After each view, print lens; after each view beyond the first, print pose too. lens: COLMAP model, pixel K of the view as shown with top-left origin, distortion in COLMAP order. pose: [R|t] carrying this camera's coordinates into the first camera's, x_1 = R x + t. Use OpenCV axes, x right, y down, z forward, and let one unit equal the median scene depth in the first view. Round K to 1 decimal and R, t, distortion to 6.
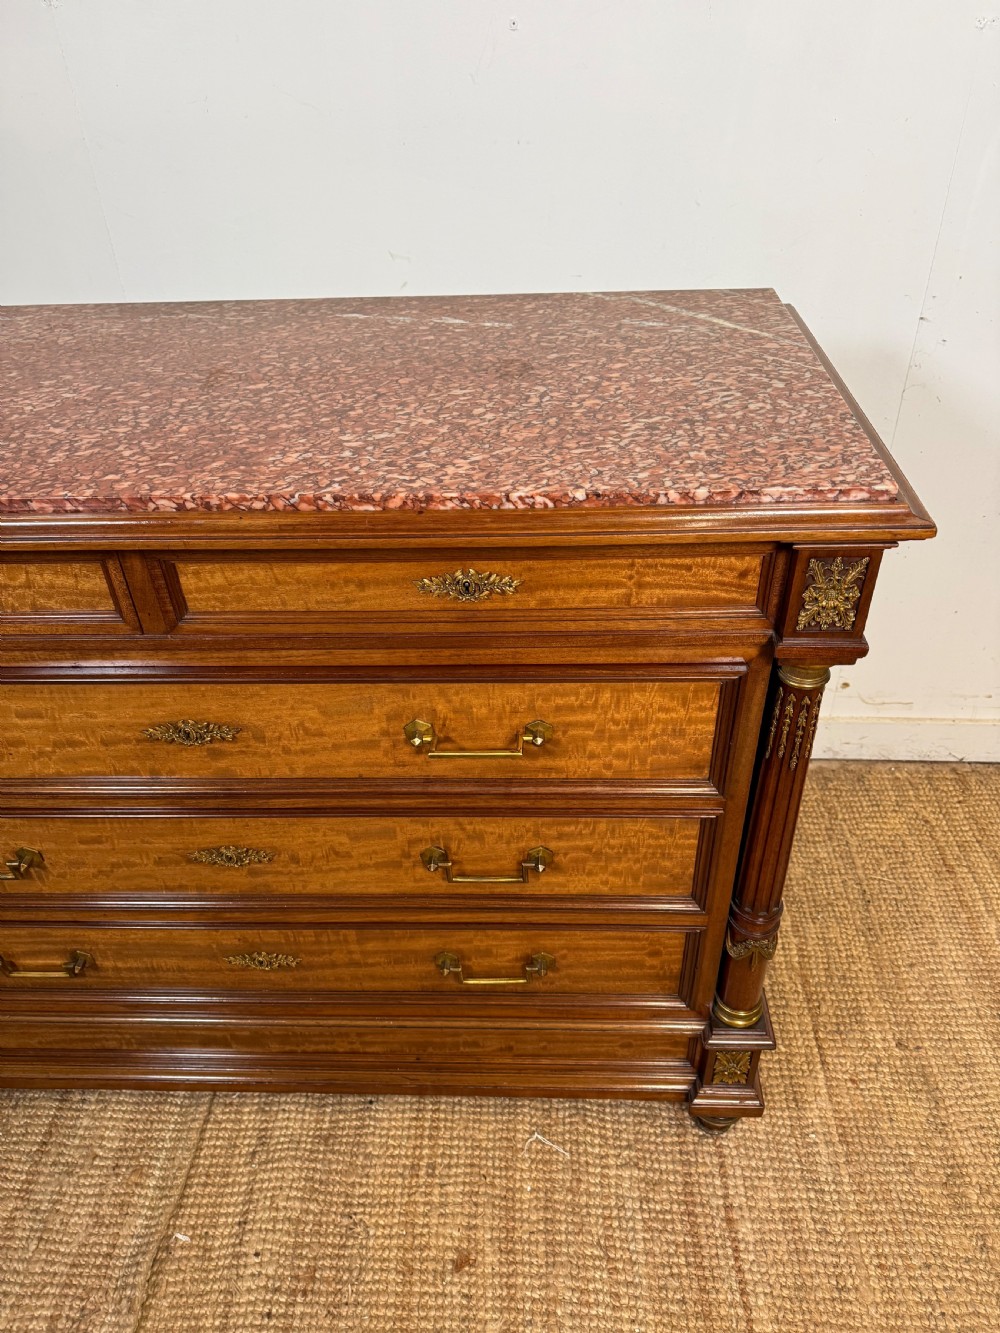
lens RADIAL K [[947.7, 0, 499.3], [0, 947.7, 667.5], [0, 0, 1]] dist [-0.004433, -0.004107]
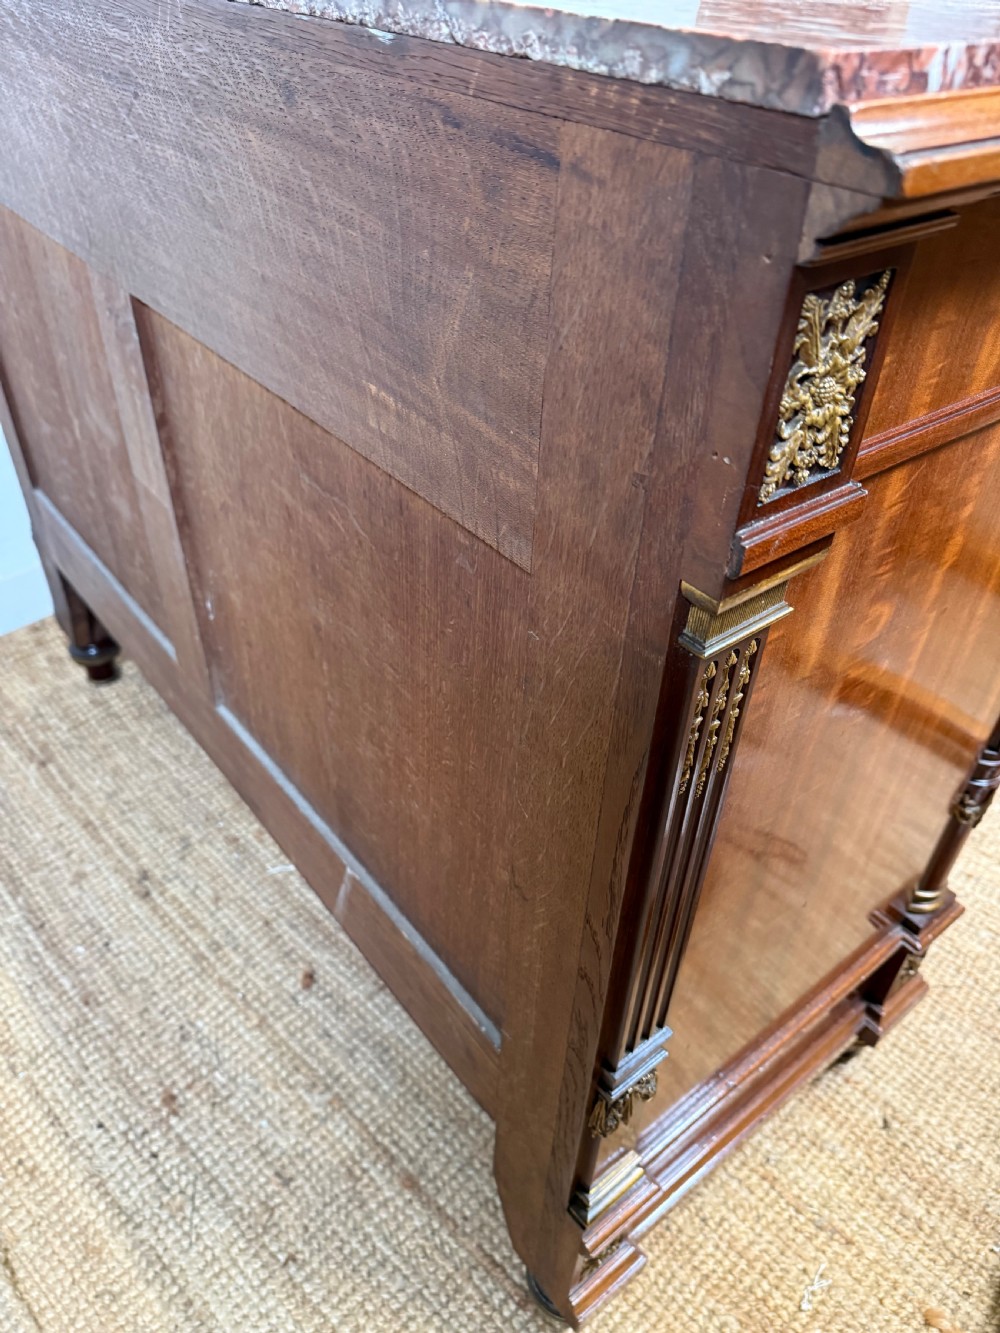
lens RADIAL K [[961.3, 0, 497.3], [0, 961.3, 660.7], [0, 0, 1]] dist [-0.011163, -0.006775]
pose [[0.683338, -0.411883, 0.602828, -0.347044], [0.402479, 0.901400, 0.159650, 0.257730], [-0.609146, 0.133531, 0.781736, 0.077323]]
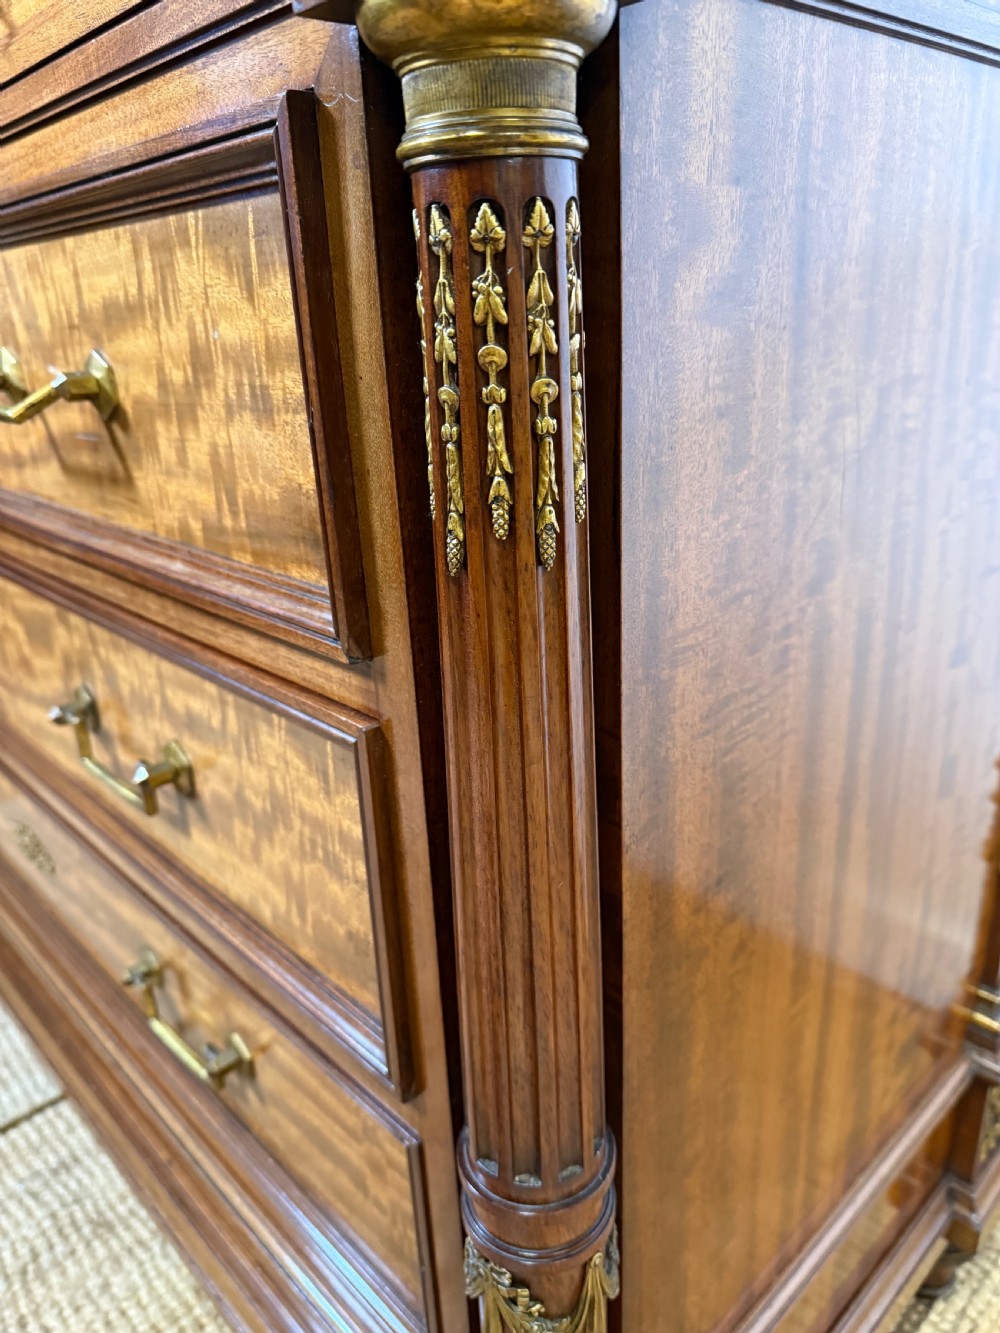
lens RADIAL K [[968.7, 0, 502.1], [0, 968.7, 679.3], [0, 0, 1]] dist [-0.012089, -0.006142]
pose [[0.714531, 0.258663, -0.650030, 0.373549], [-0.406802, 0.909530, -0.085243, 0.112115], [0.569172, 0.325342, 0.755113, 0.582771]]
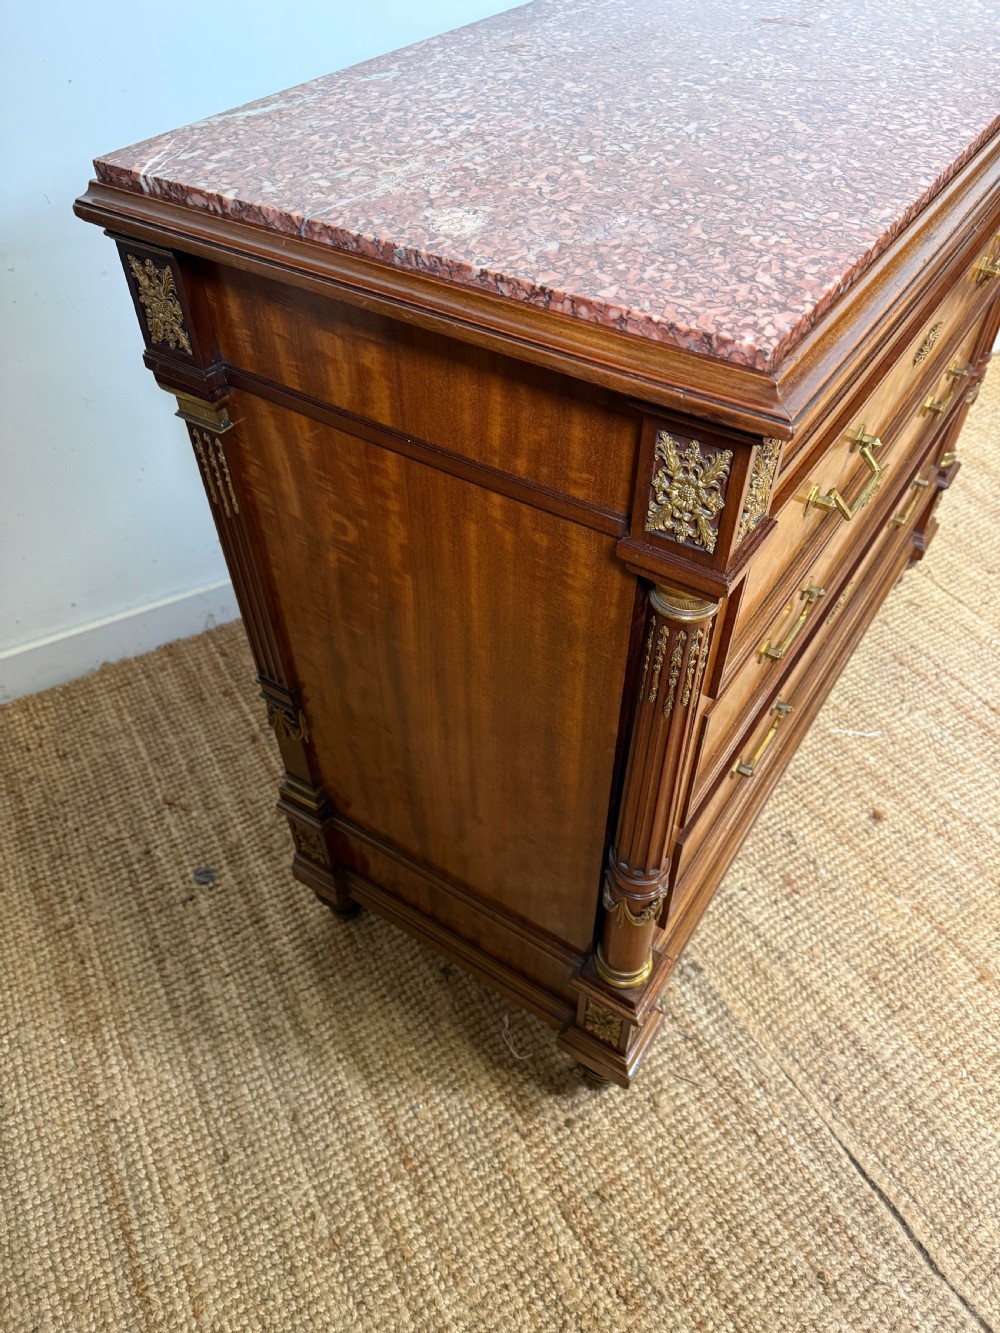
lens RADIAL K [[943.9, 0, 502.2], [0, 943.9, 666.0], [0, 0, 1]] dist [0.008232, -0.014241]
pose [[0.846093, -0.364095, 0.389310, -0.835952], [0.307526, 0.929982, 0.201399, 0.050417], [-0.435379, -0.050680, 0.898819, 0.113266]]
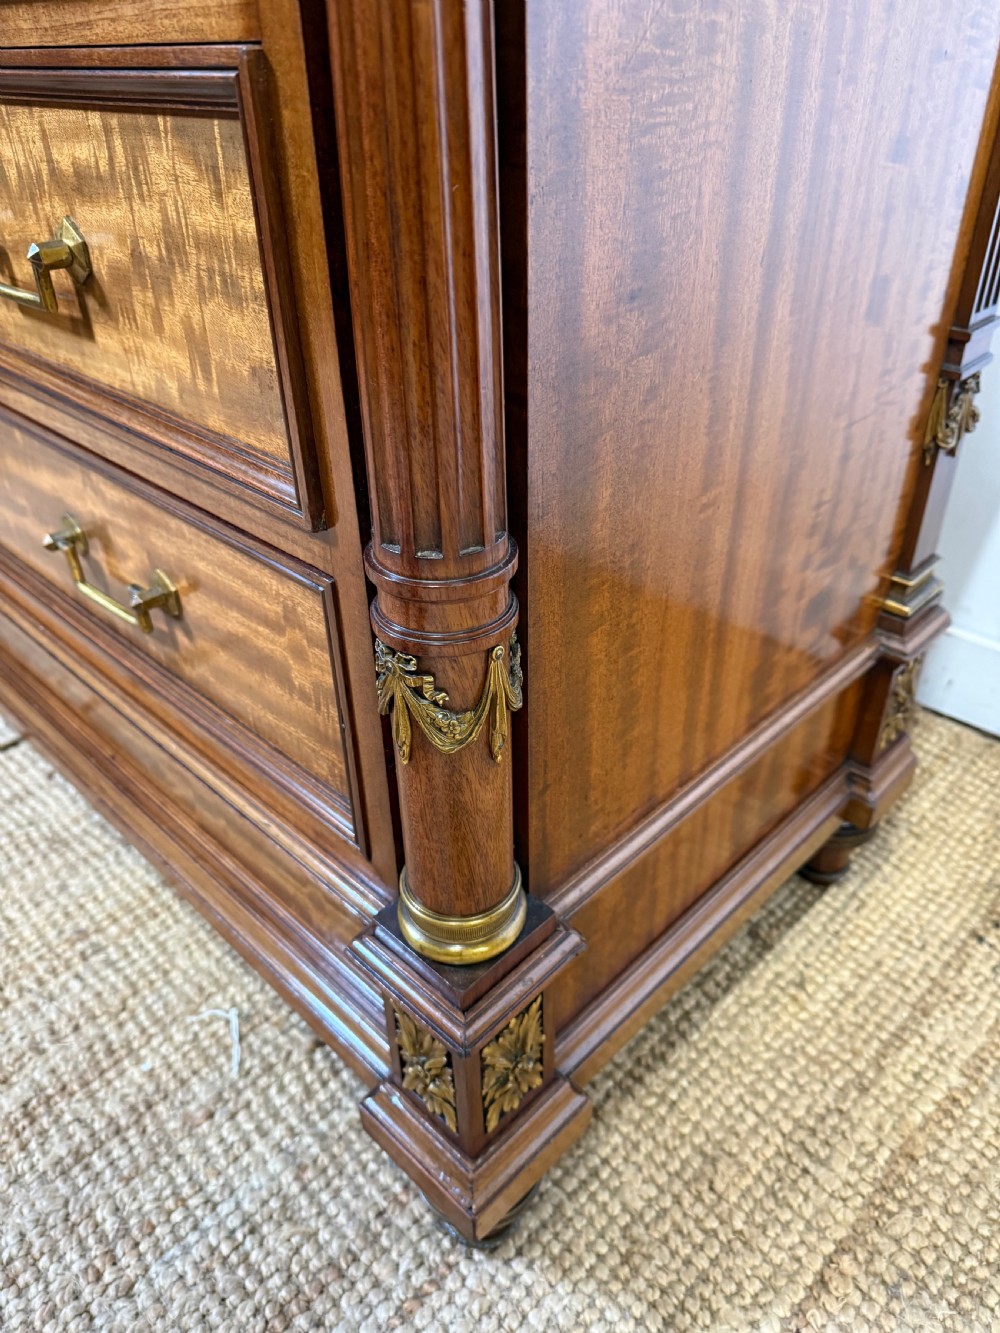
lens RADIAL K [[964.9, 0, 502.5], [0, 964.9, 662.3], [0, 0, 1]] dist [-0.018934, -0.000003]
pose [[0.740723, 0.385392, -0.550275, 0.418620], [-0.412371, 0.907456, 0.080457, 0.209491], [0.530358, 0.167321, 0.831098, 0.621821]]
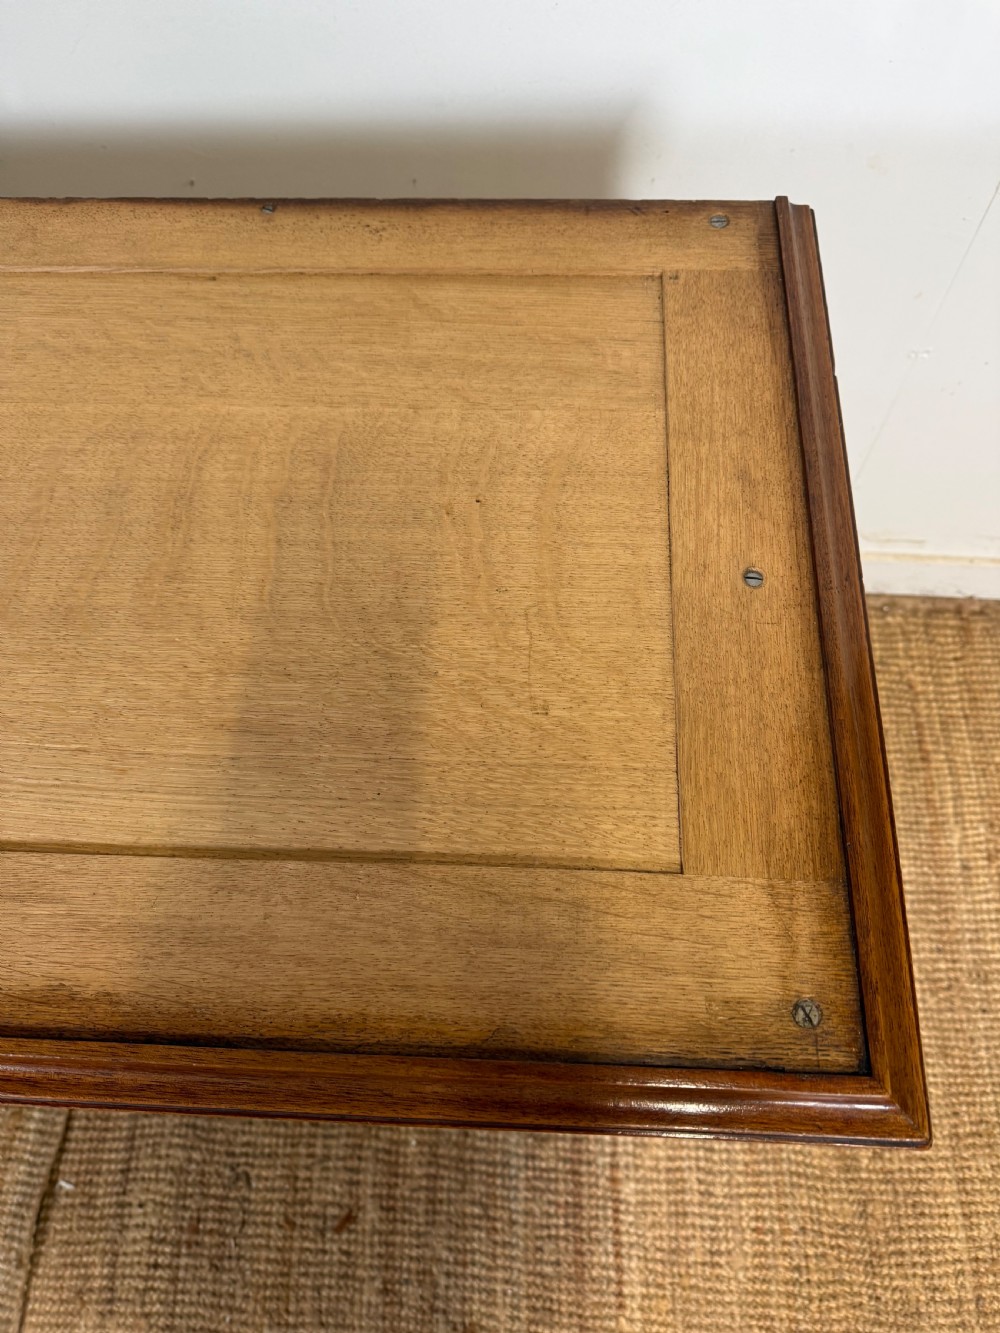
lens RADIAL K [[961.3, 0, 497.3], [0, 961.3, 660.7], [0, 0, 1]] dist [-0.011163, -0.006775]
pose [[0.999966, 0.008199, 0.000103, 0.117320], [-0.007348, 0.890476, 0.454971, -0.356724], [0.003639, -0.454957, 0.890506, 0.355043]]
